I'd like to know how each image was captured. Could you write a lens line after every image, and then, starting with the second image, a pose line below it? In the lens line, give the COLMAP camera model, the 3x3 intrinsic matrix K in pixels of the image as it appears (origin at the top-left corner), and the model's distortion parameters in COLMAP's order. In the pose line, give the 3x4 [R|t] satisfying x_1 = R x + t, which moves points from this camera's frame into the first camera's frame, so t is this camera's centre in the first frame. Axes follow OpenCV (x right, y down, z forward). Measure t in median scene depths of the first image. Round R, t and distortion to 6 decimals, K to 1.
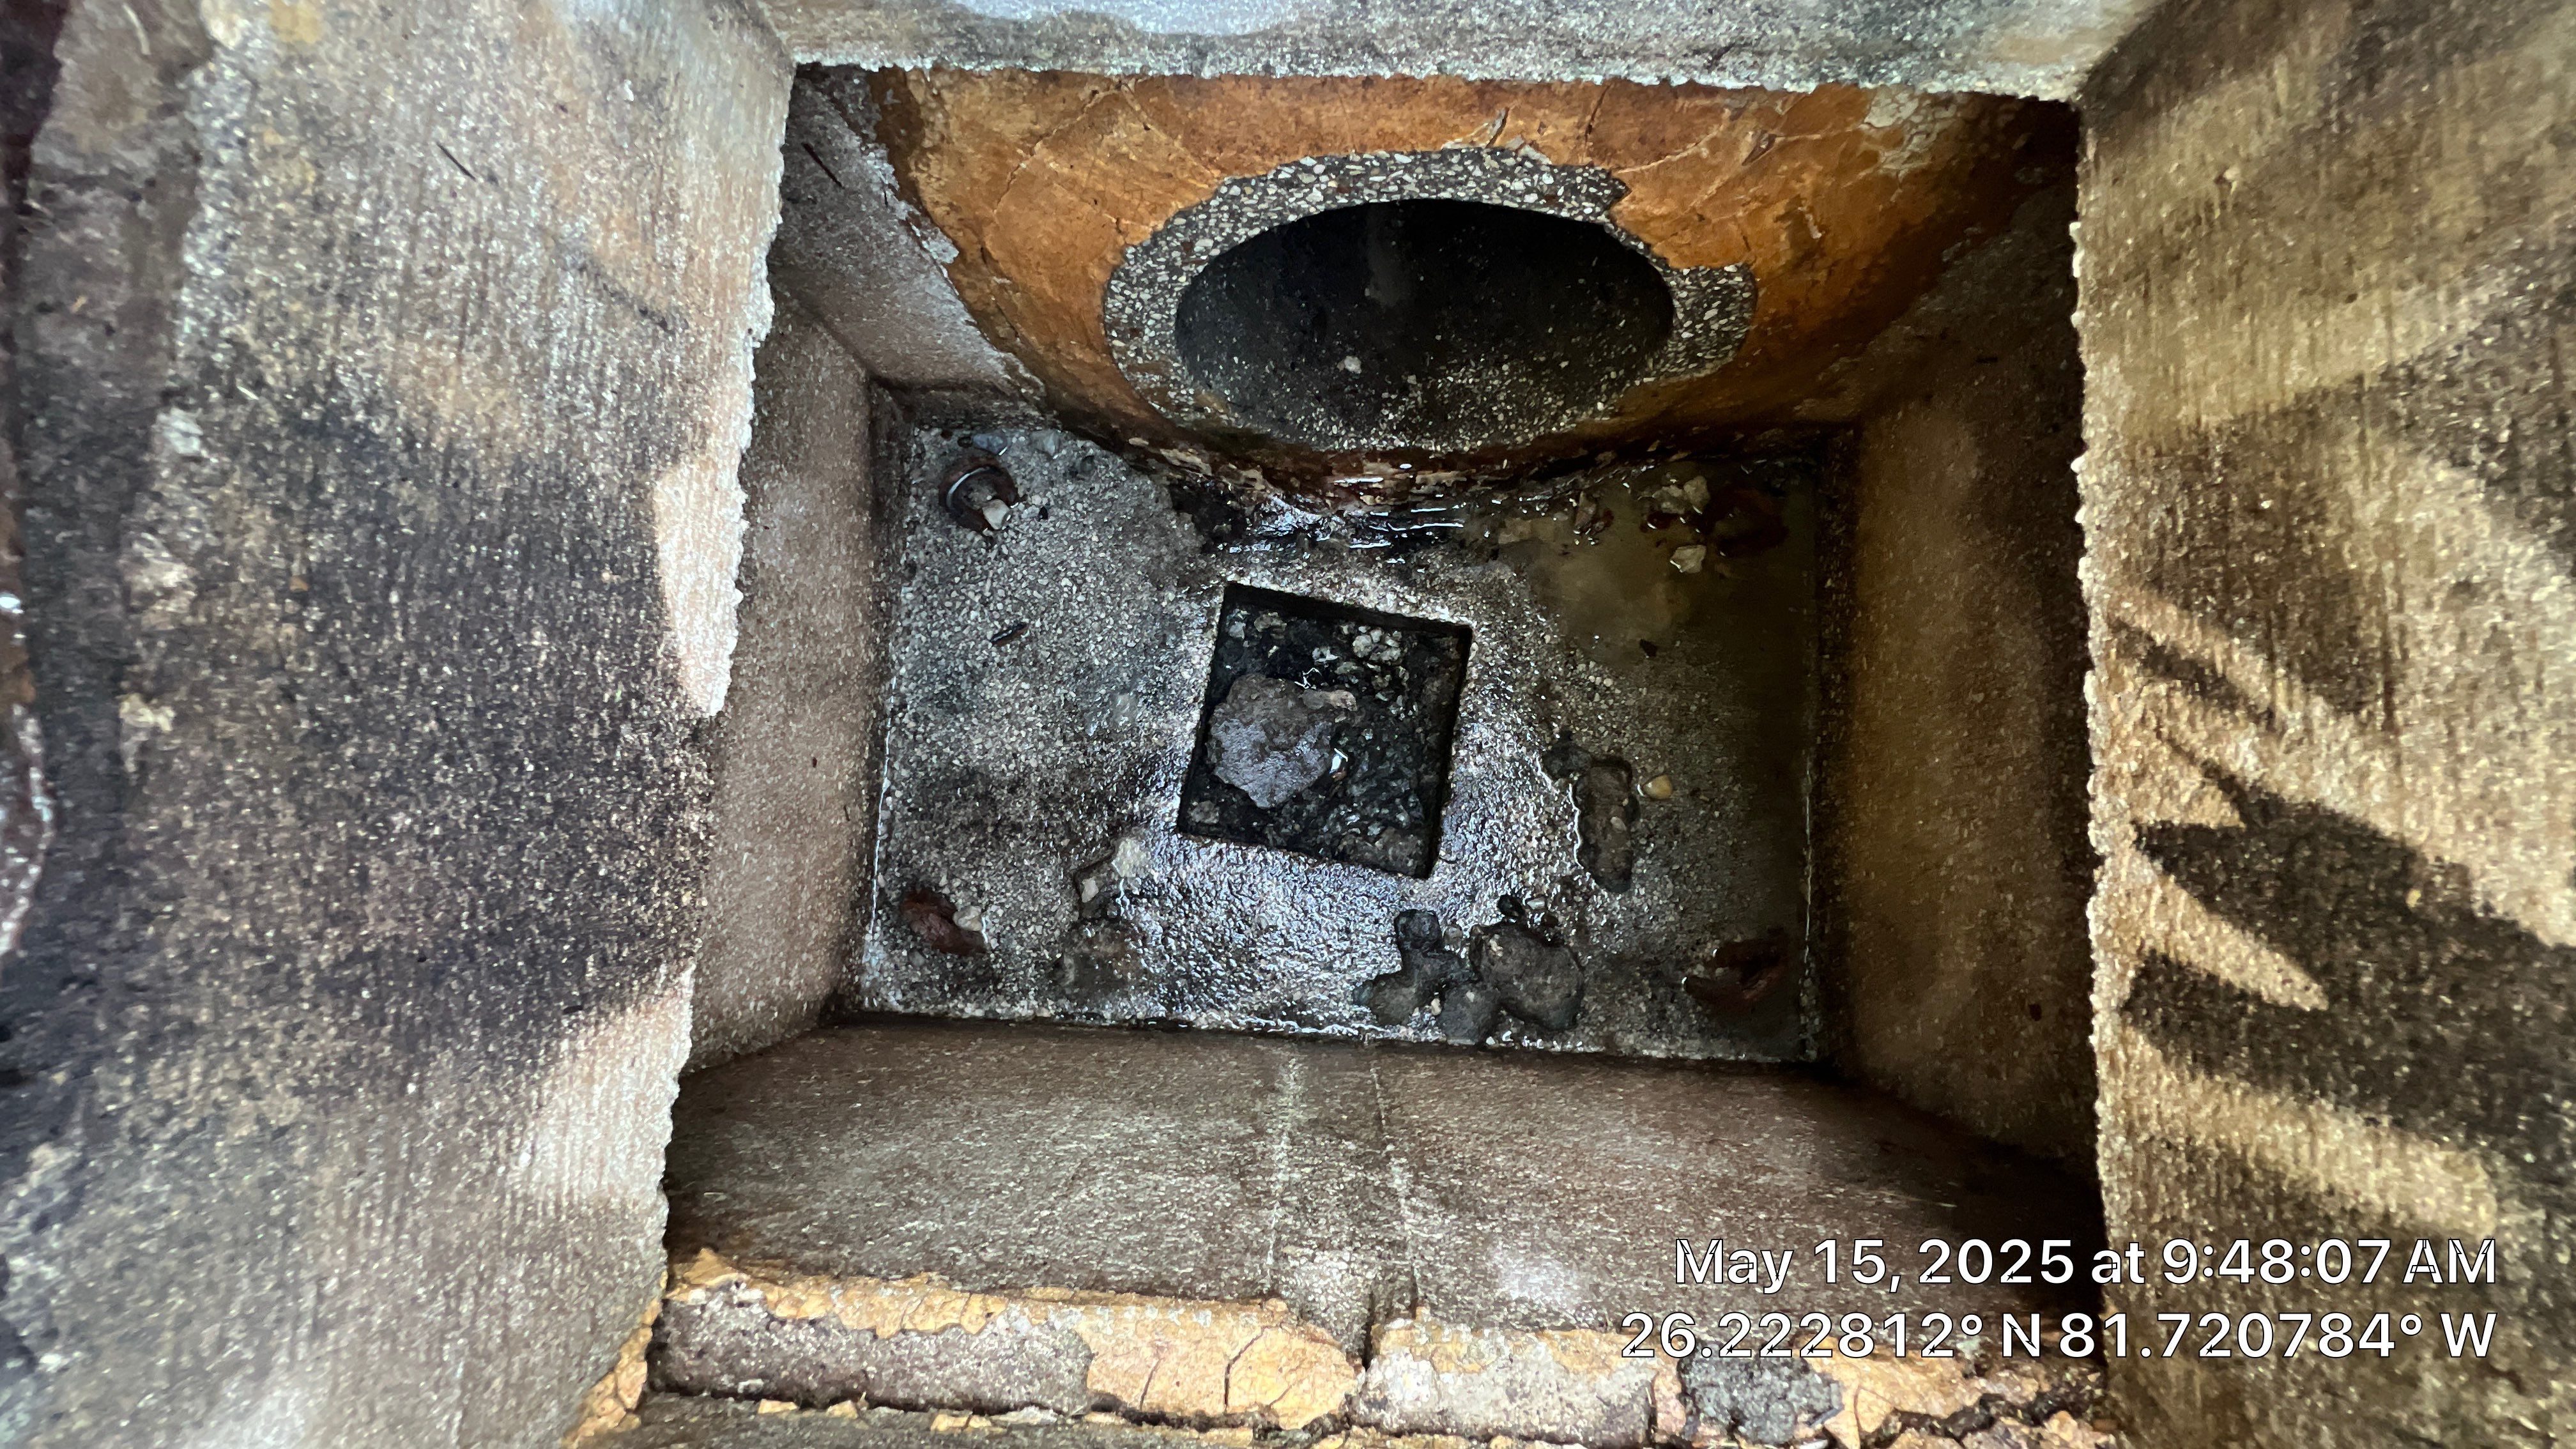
lens RADIAL K [[1041.3, 0, 1292.2], [0, 1041.3, 705.7], [0, 0, 1]] dist [0.007223, -0.000923]
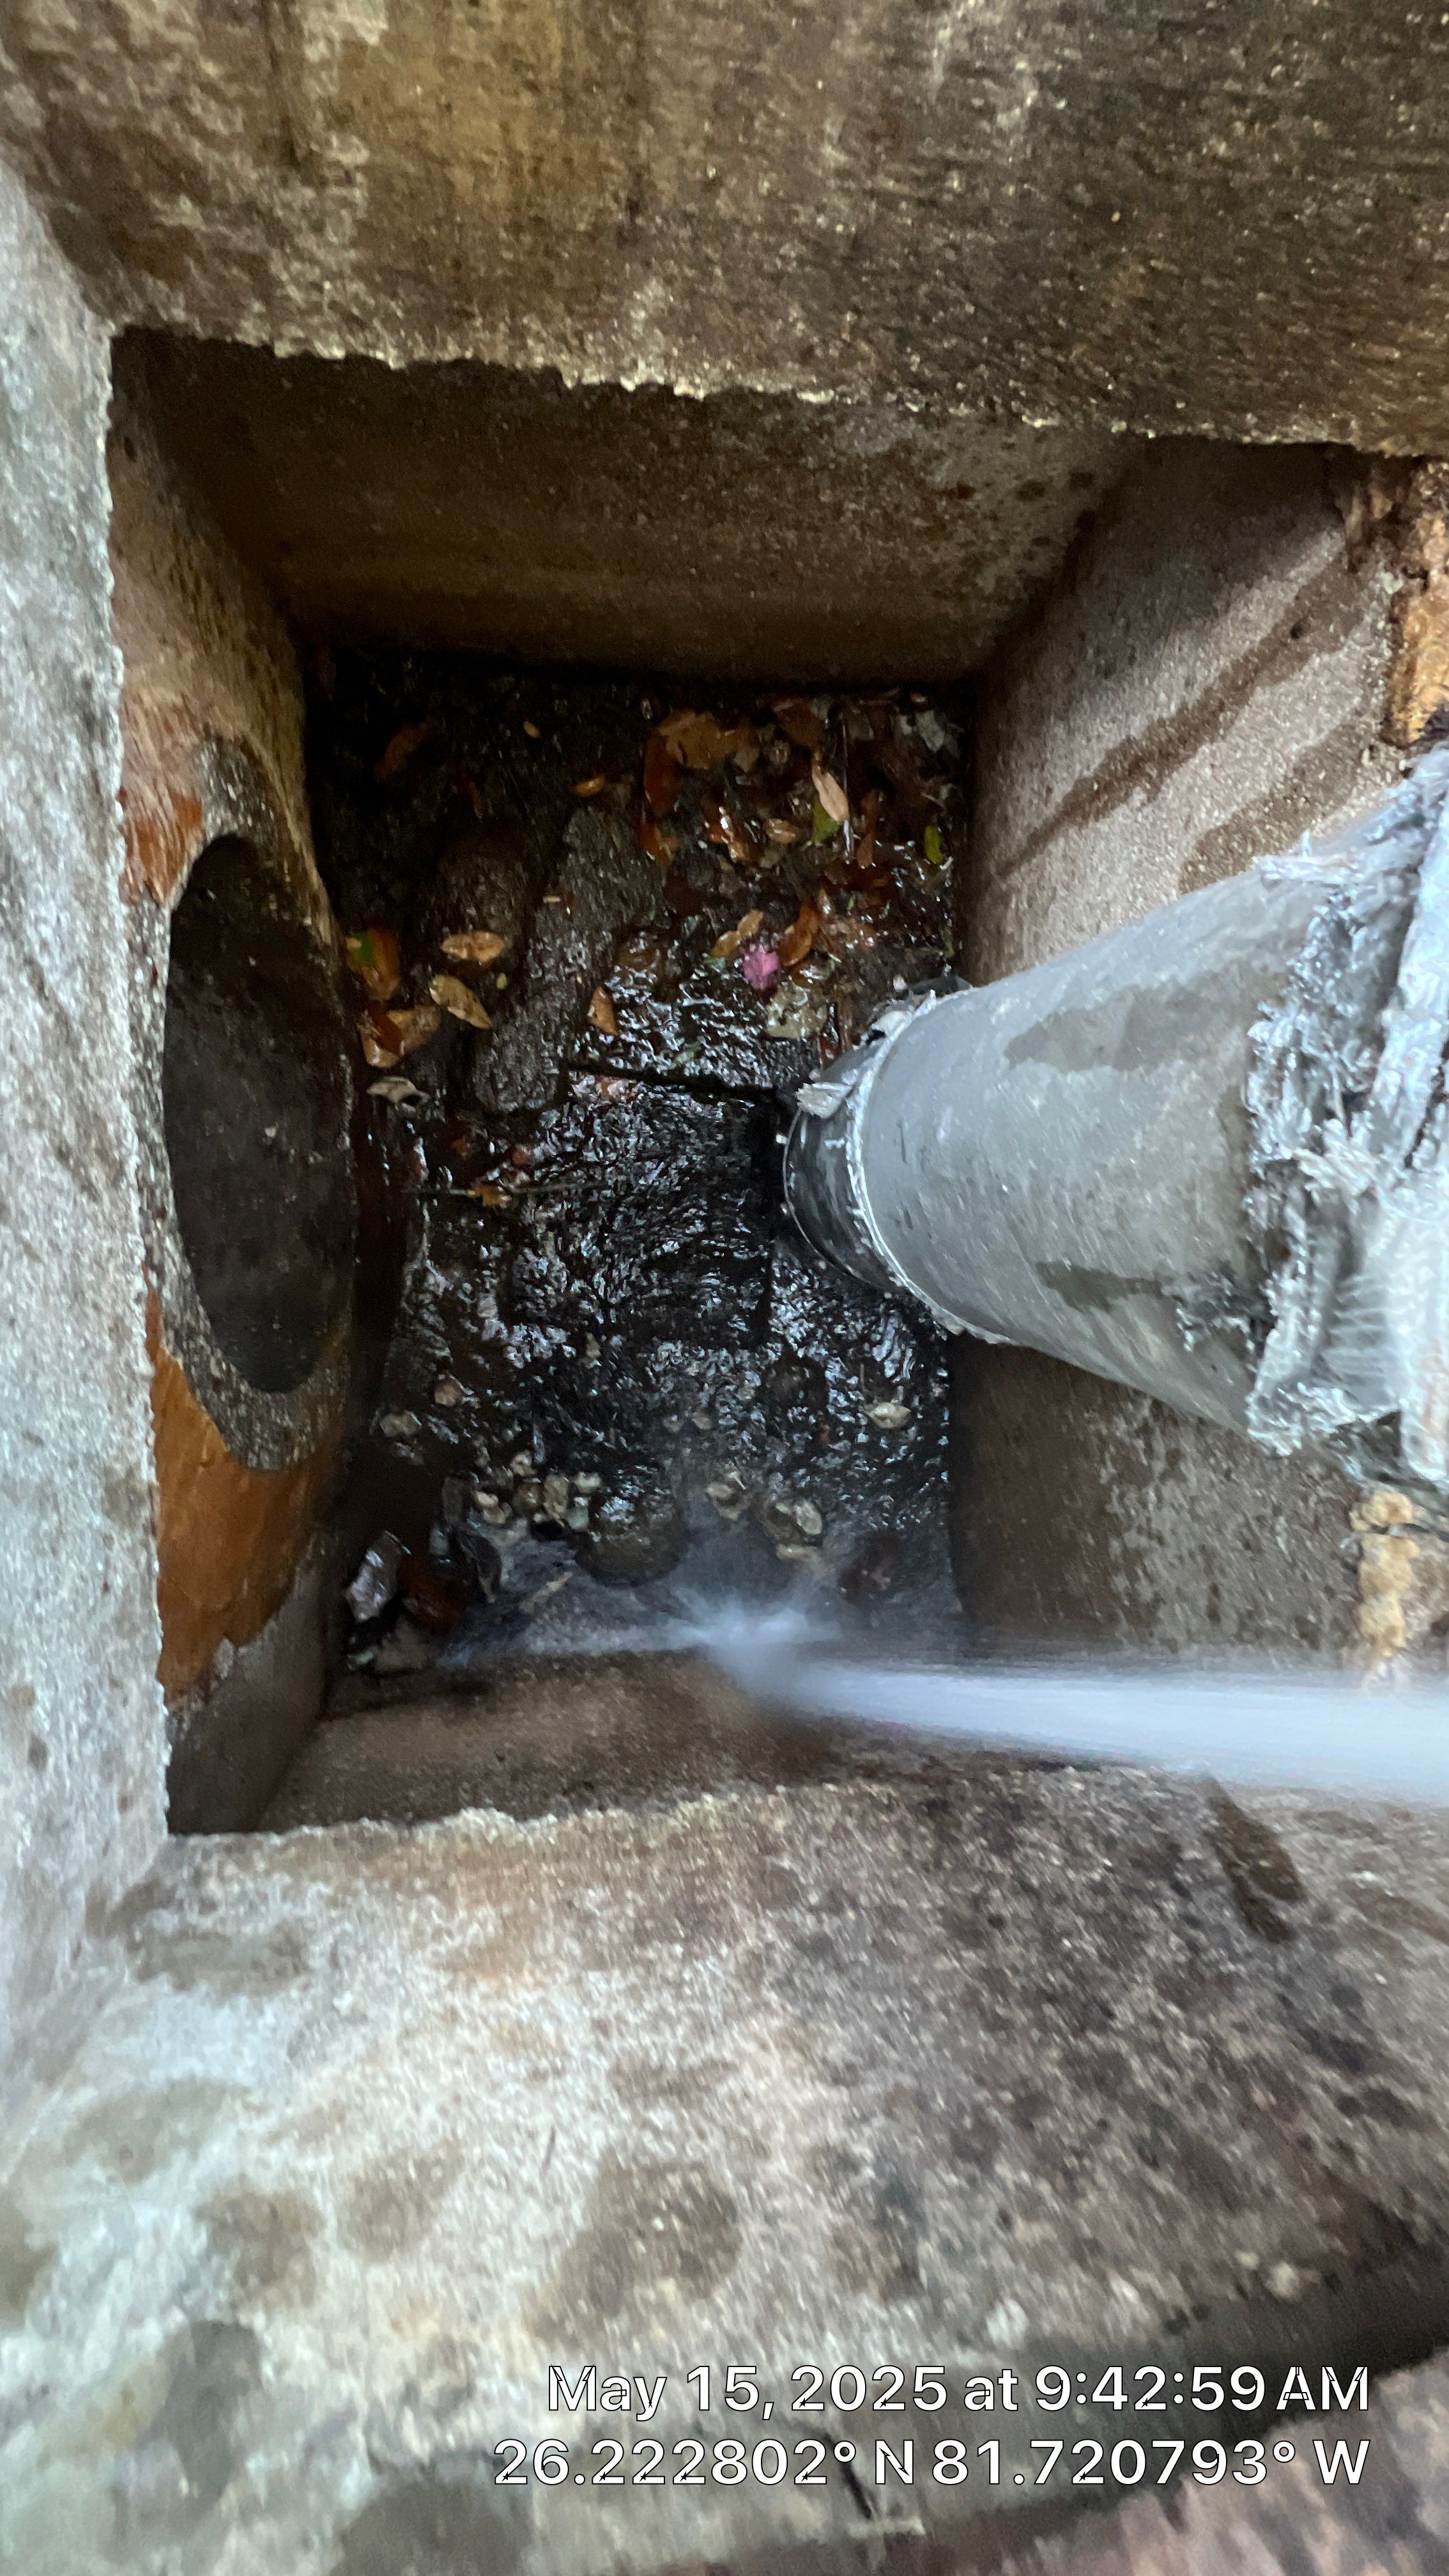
lens RADIAL K [[1041.3, 0, 718.6], [0, 1041.3, 1285.0], [0, 0, 1]] dist [0.007223, -0.000923]
pose [[-0.059982, -0.997155, -0.045642, -0.000534], [0.971978, -0.068757, 0.224790, -0.345331], [-0.227289, -0.030880, 0.973338, 0.056090]]
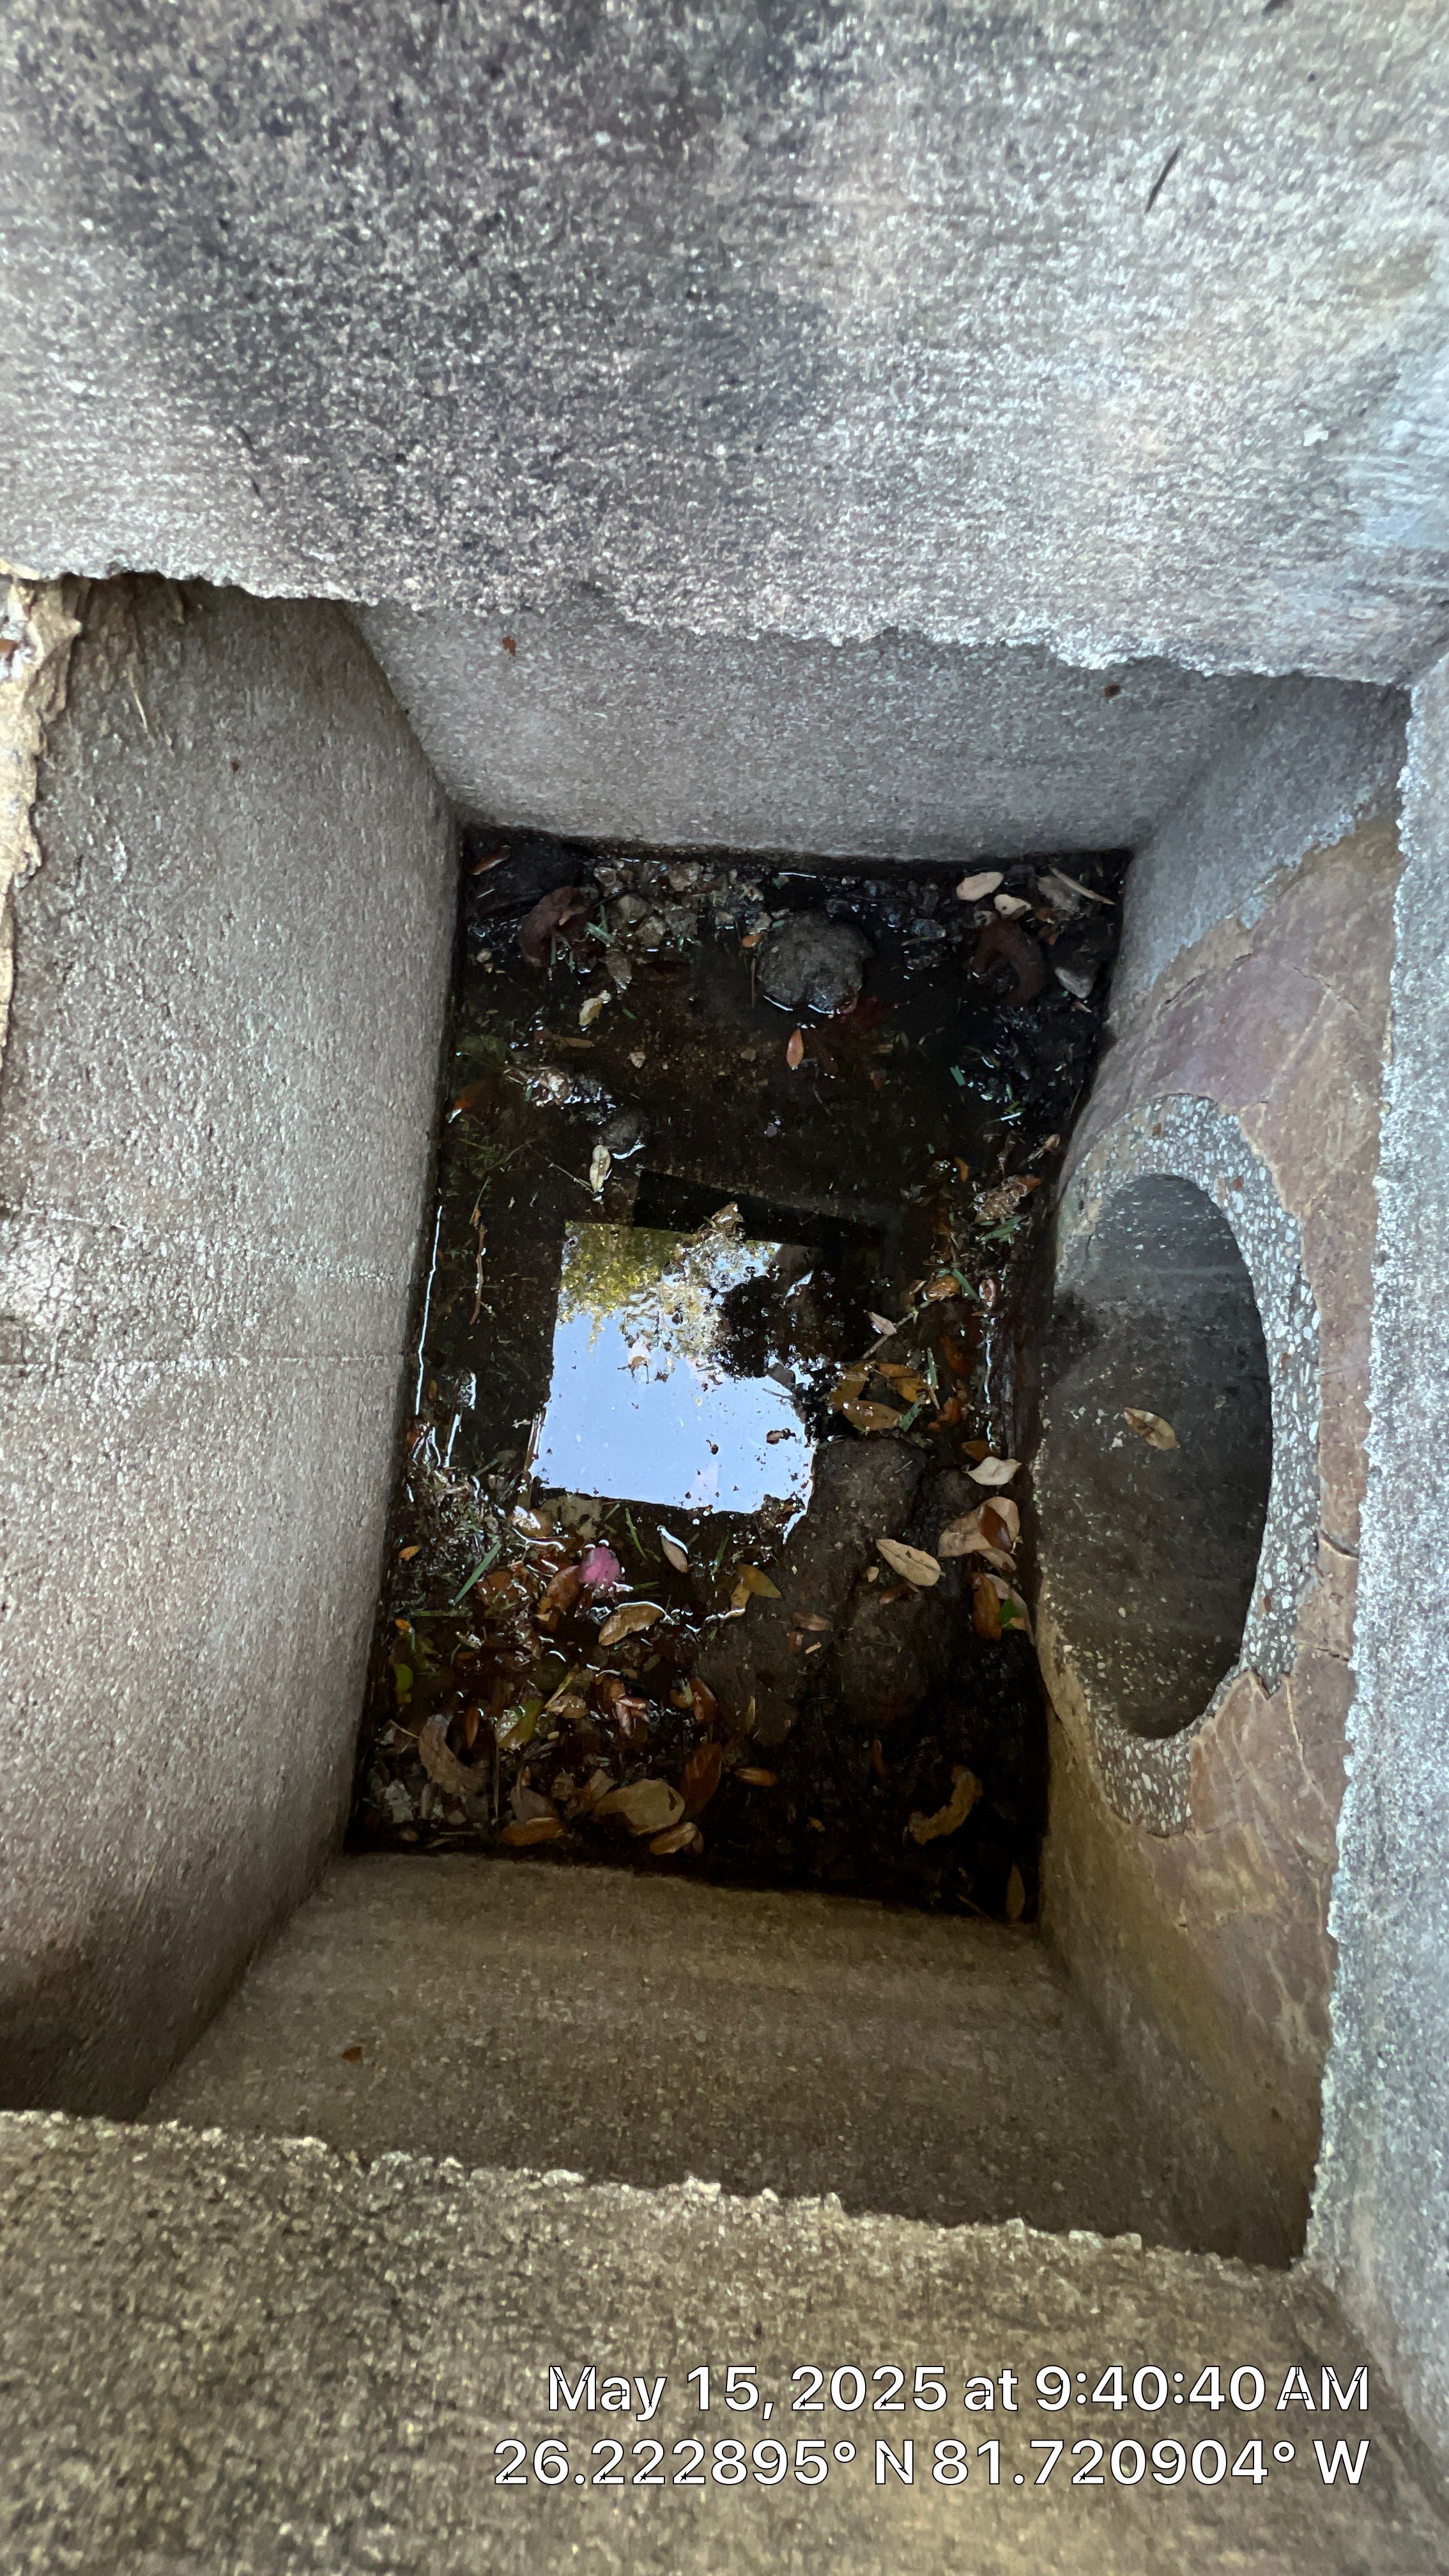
lens RADIAL K [[1041.3, 0, 733.5], [0, 1041.3, 1291.1], [0, 0, 1]] dist [0.007223, -0.000923]
pose [[-0.044011, 0.998763, -0.023140, 0.044568], [-0.991002, -0.040715, 0.127501, -0.217546], [0.126401, 0.028543, 0.991568, 0.131647]]
